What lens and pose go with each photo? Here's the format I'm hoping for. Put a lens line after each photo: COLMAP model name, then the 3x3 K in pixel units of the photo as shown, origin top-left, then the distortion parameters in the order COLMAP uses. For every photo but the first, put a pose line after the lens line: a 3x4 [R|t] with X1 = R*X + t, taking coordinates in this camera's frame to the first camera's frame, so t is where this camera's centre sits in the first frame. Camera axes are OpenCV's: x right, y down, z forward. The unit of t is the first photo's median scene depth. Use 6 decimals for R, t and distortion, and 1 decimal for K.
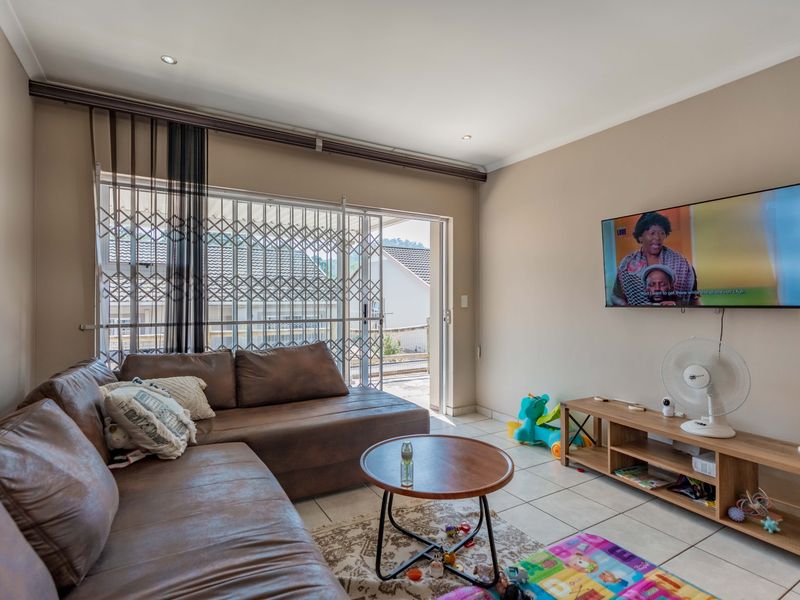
lens RADIAL K [[417.7, 0, 397.2], [0, 417.7, 298.4], [0, 0, 1]] dist [0.004575, 0.001555]
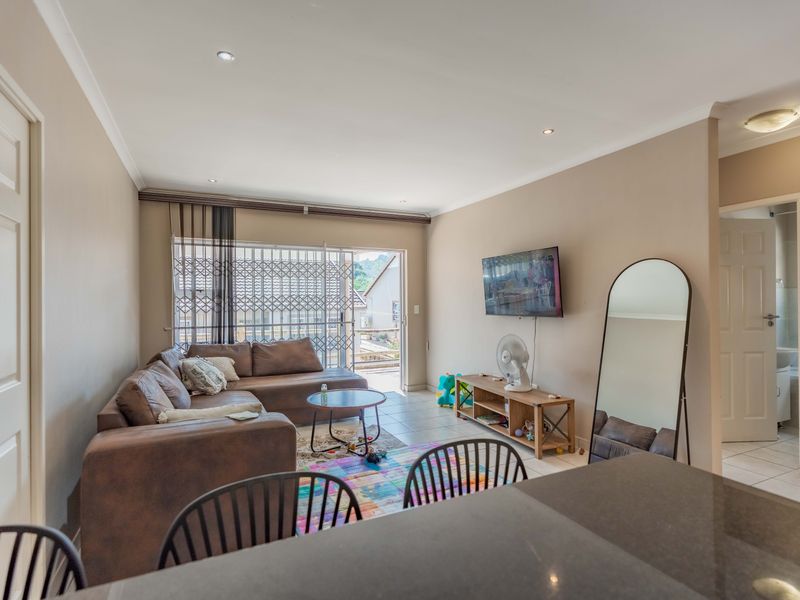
lens RADIAL K [[417.7, 0, 397.2], [0, 417.7, 298.4], [0, 0, 1]] dist [0.004575, 0.001555]
pose [[0.995097, -0.009652, -0.098432, 0.336900], [0.009402, 0.999951, -0.003000, -0.038070], [0.098456, 0.002060, 0.995139, -0.567453]]
